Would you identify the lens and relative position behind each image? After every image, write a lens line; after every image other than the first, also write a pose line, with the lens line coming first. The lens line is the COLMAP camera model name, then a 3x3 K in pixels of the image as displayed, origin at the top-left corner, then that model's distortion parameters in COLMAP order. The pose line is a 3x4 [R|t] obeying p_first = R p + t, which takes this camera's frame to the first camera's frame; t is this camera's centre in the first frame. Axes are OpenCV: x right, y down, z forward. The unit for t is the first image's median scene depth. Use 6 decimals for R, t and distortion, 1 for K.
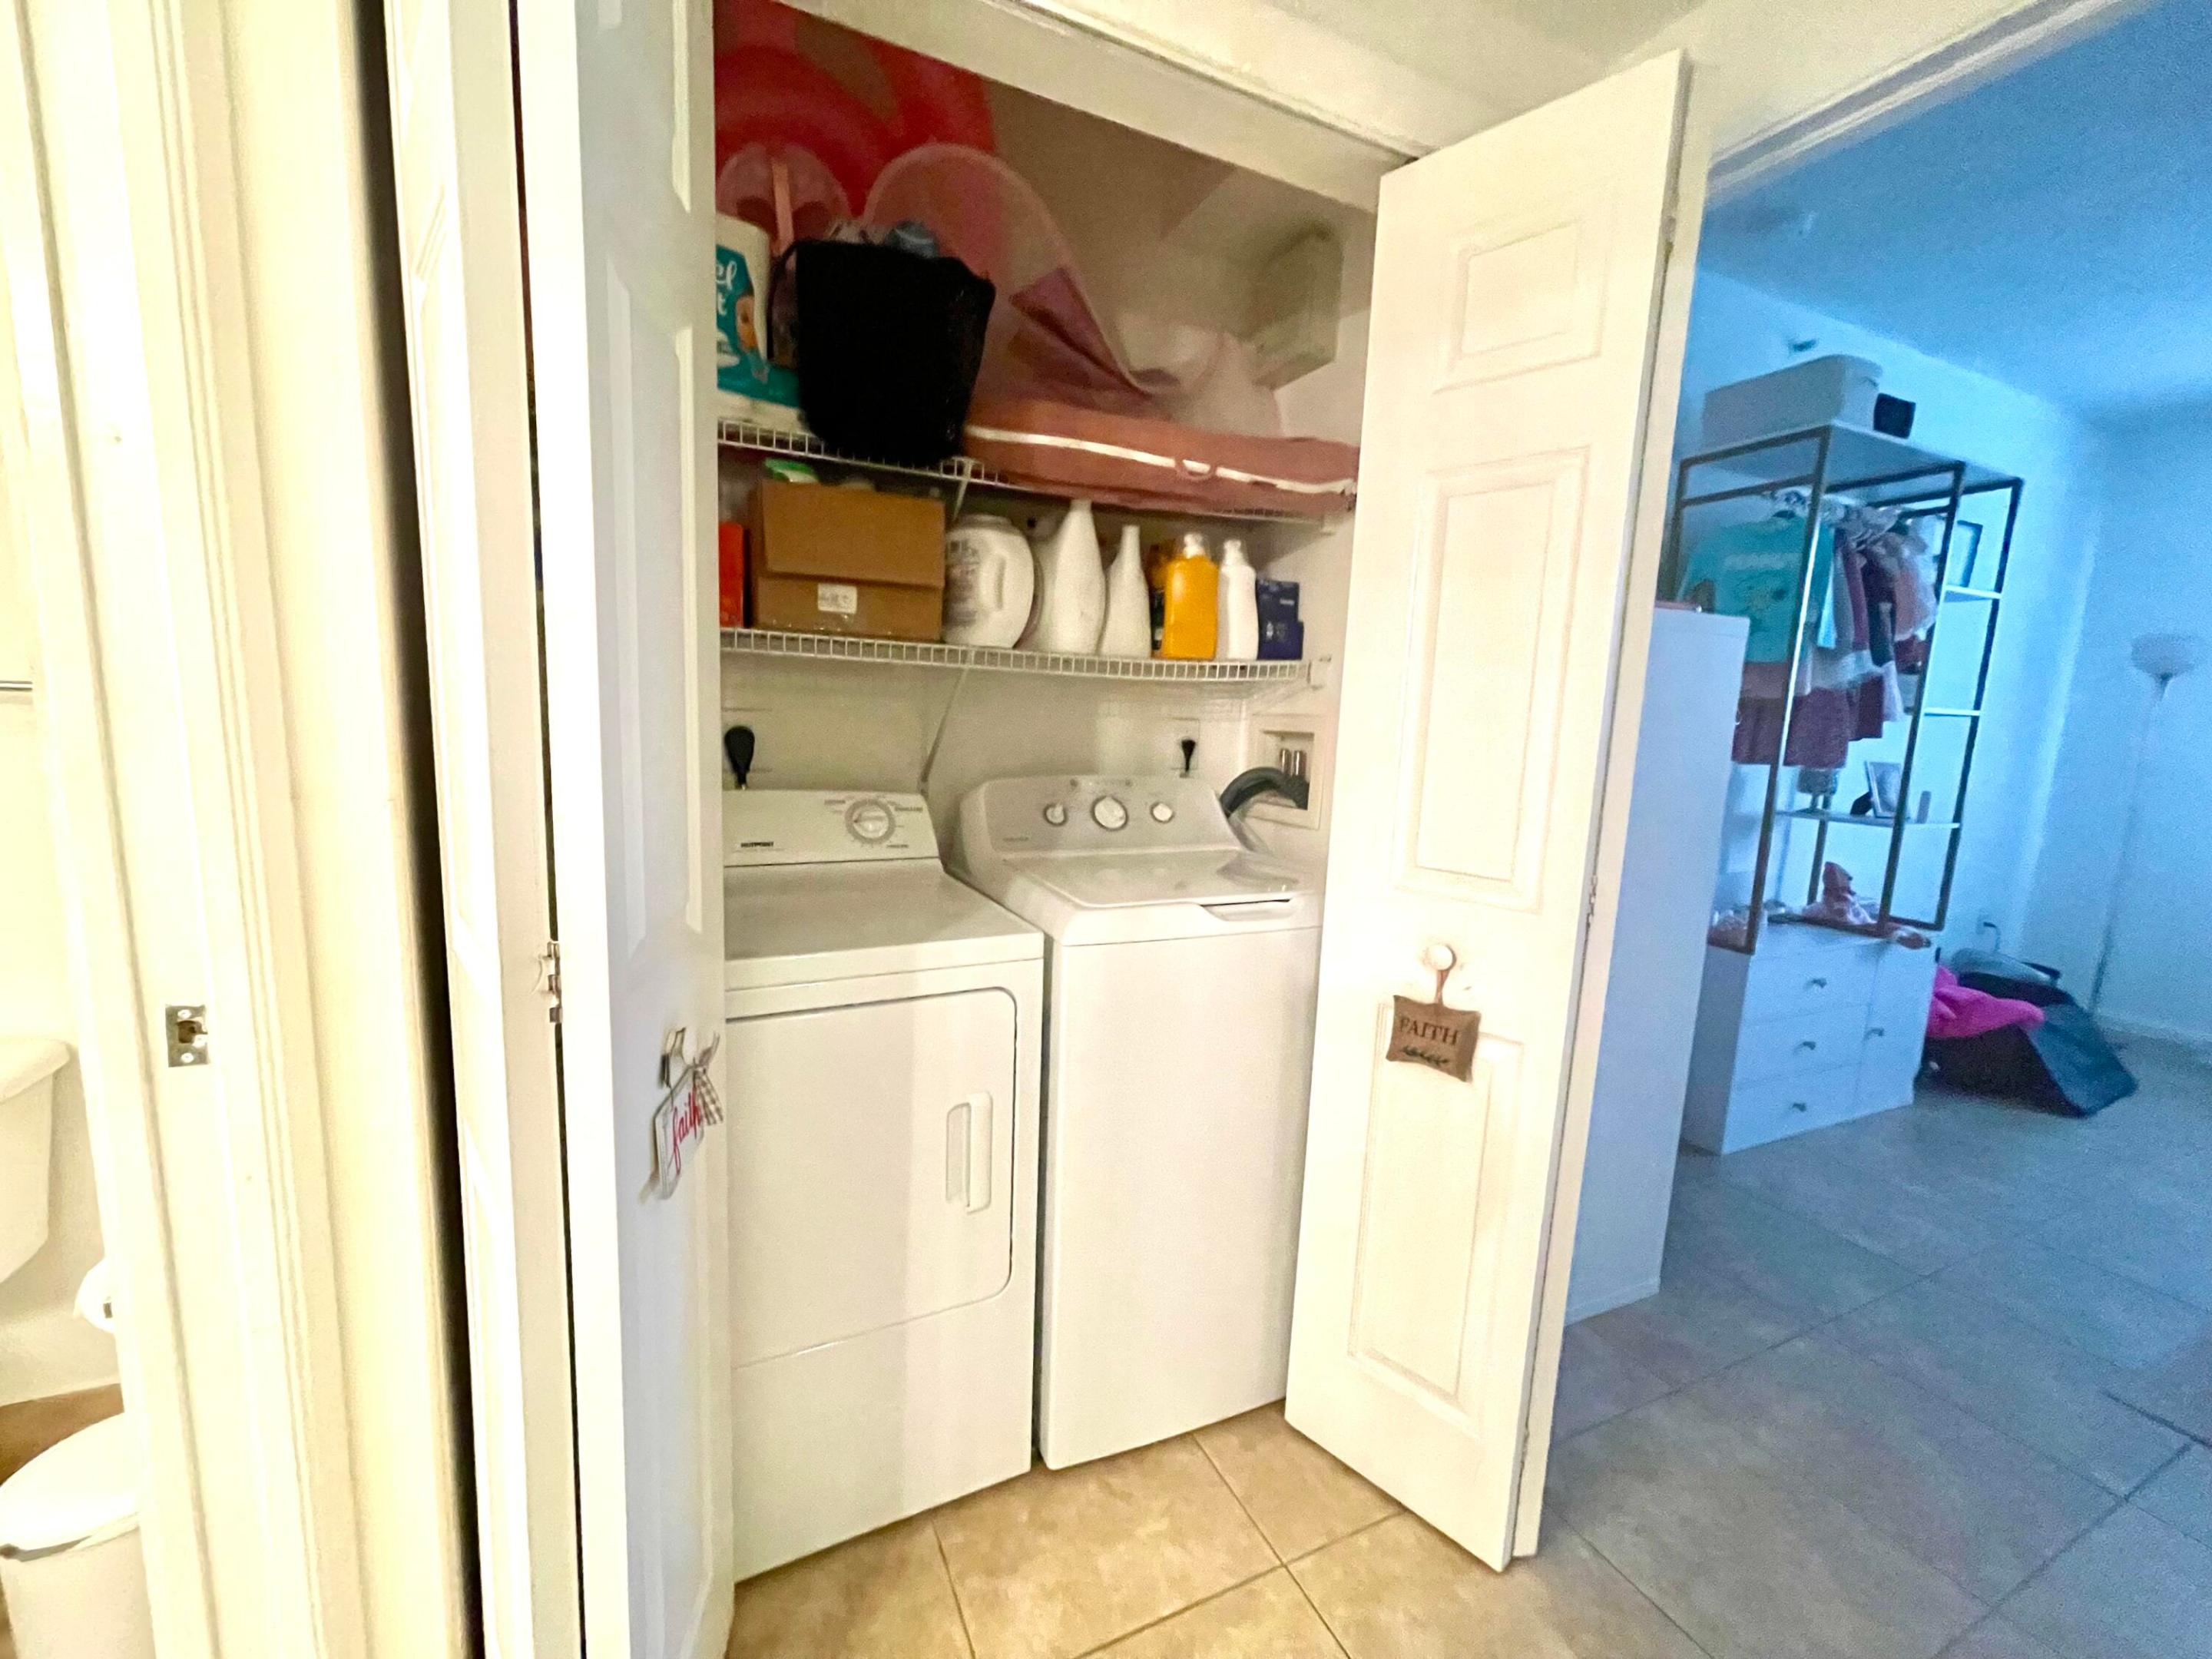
lens RADIAL K [[892.0, 0, 1098.3], [0, 892.0, 841.3], [0, 0, 1]] dist [-0.000079, -0.001556]
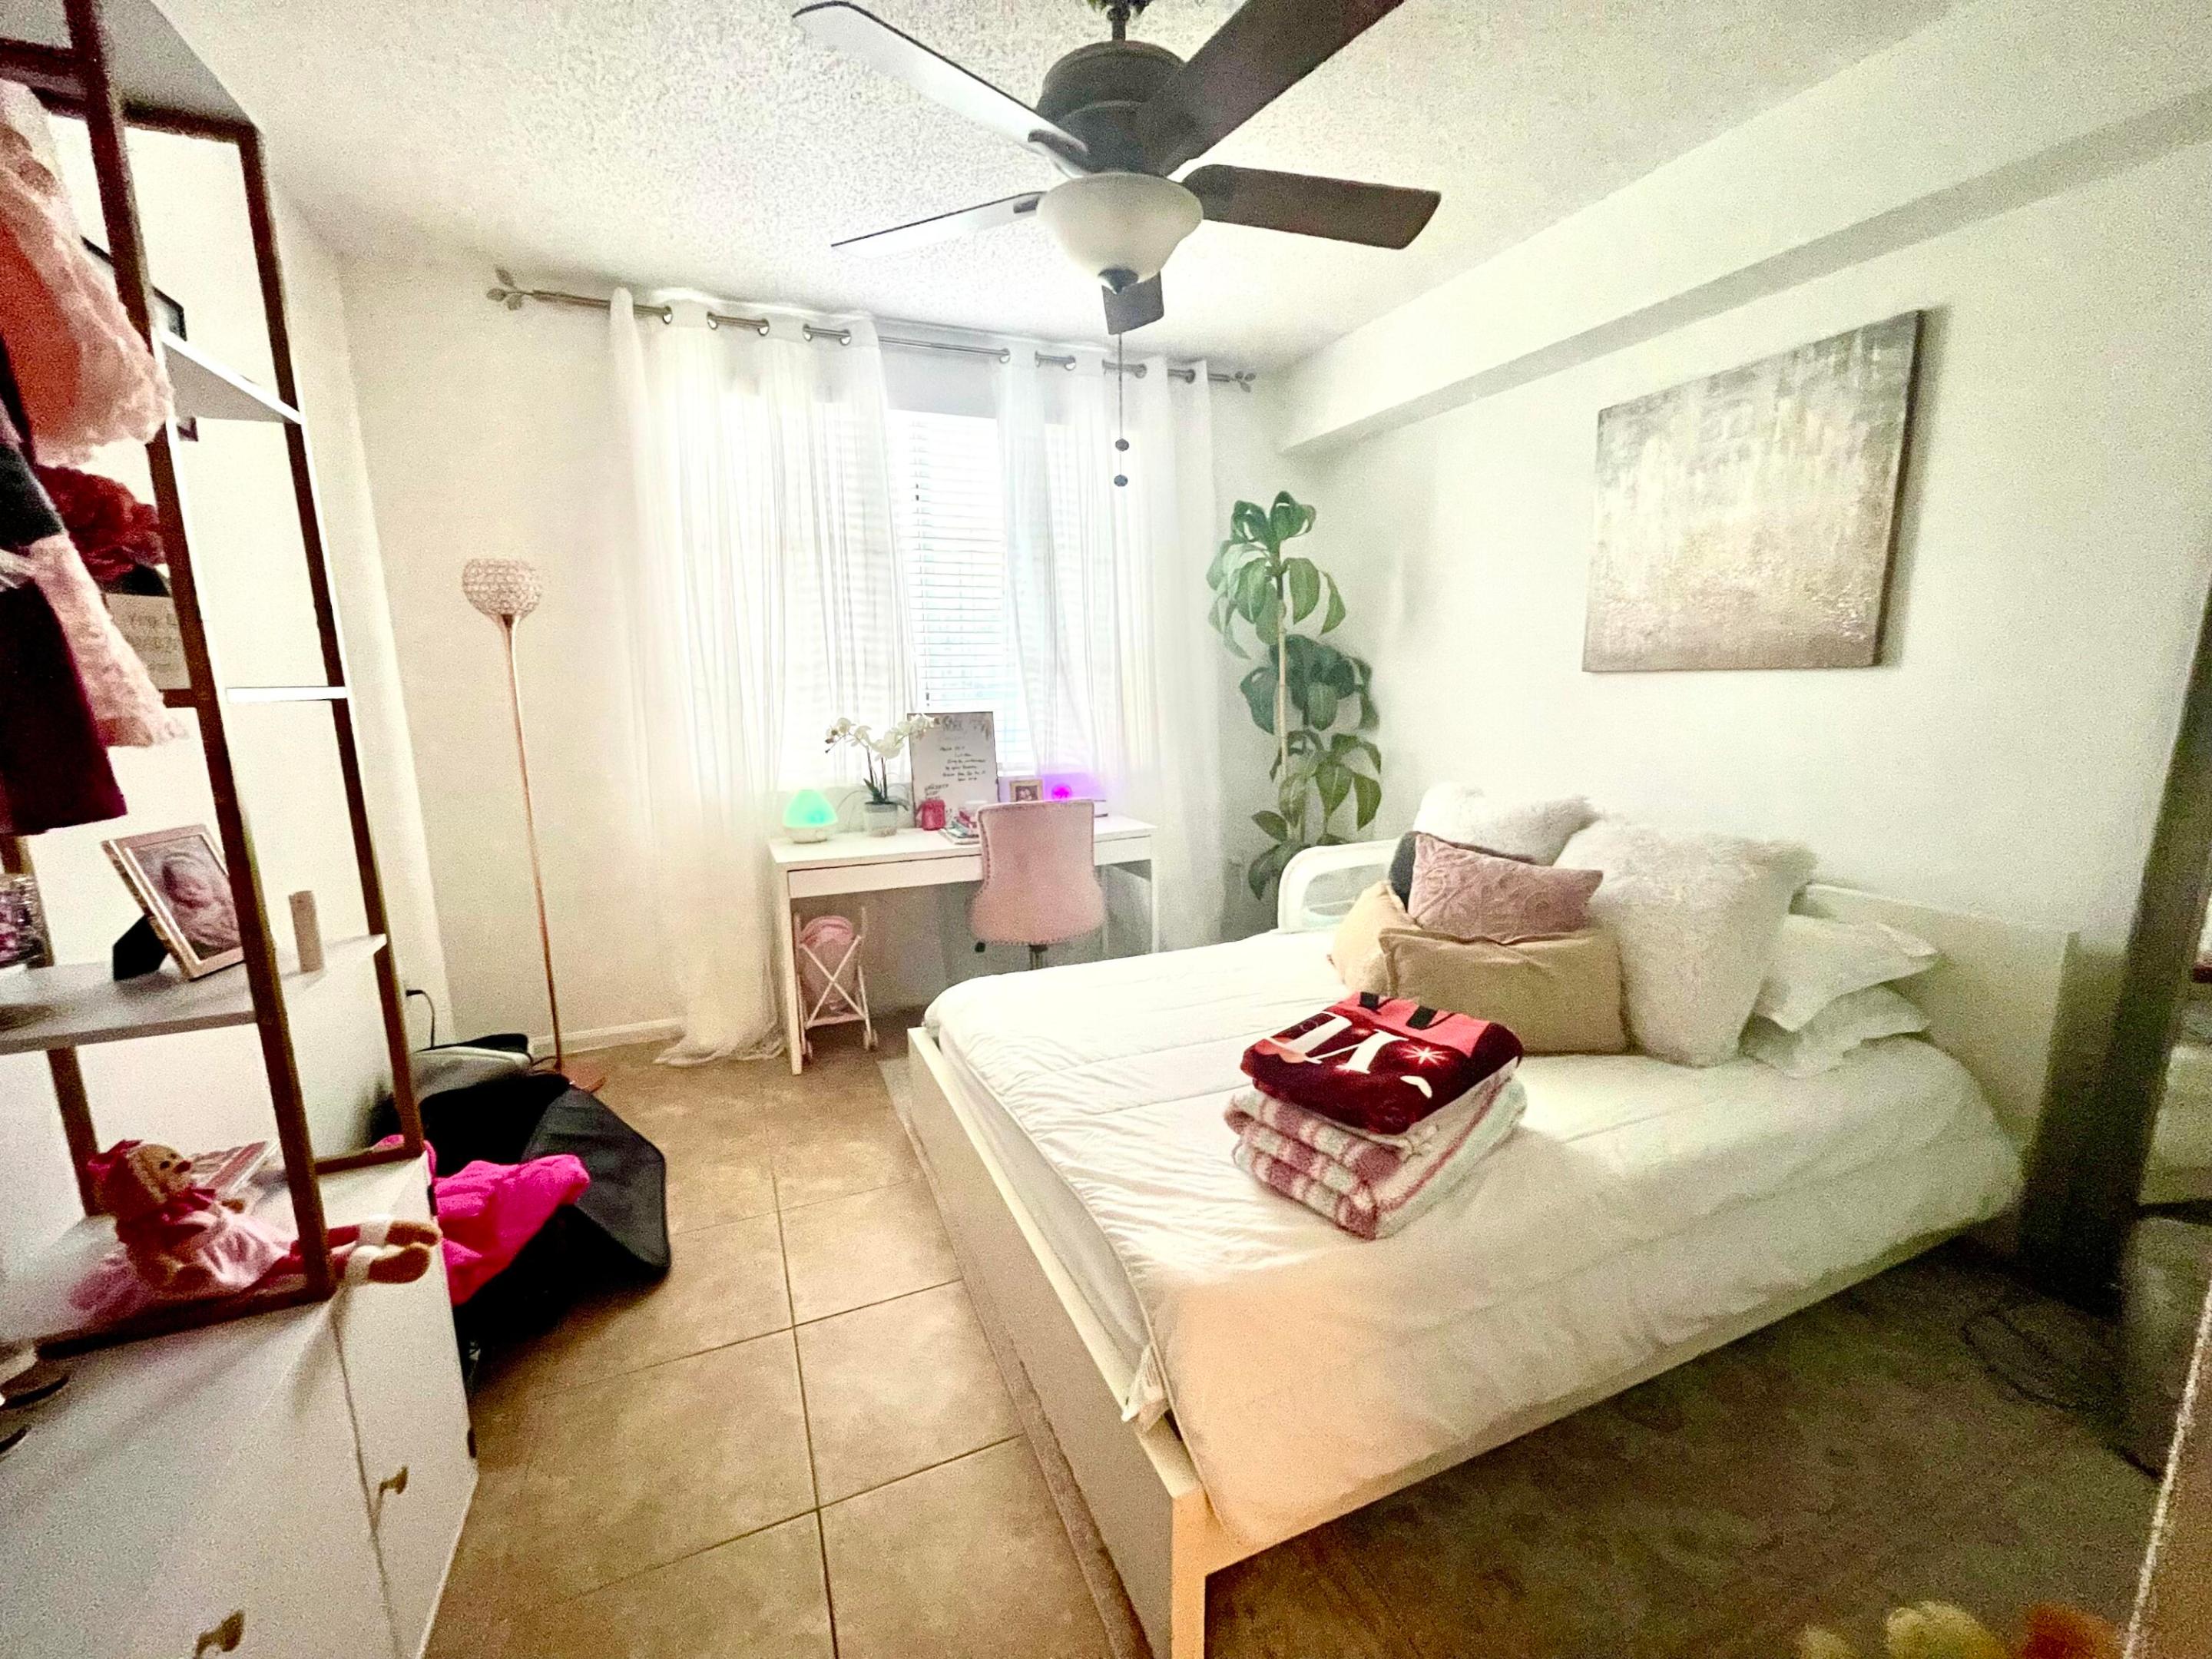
lens RADIAL K [[892.0, 0, 1102.3], [0, 892.0, 849.9], [0, 0, 1]] dist [-0.000079, -0.001556]
pose [[0.031762, -0.224352, 0.973991, 0.540817], [0.155614, 0.963709, 0.216909, -0.103549], [-0.987307, 0.144677, 0.065522, 0.598708]]
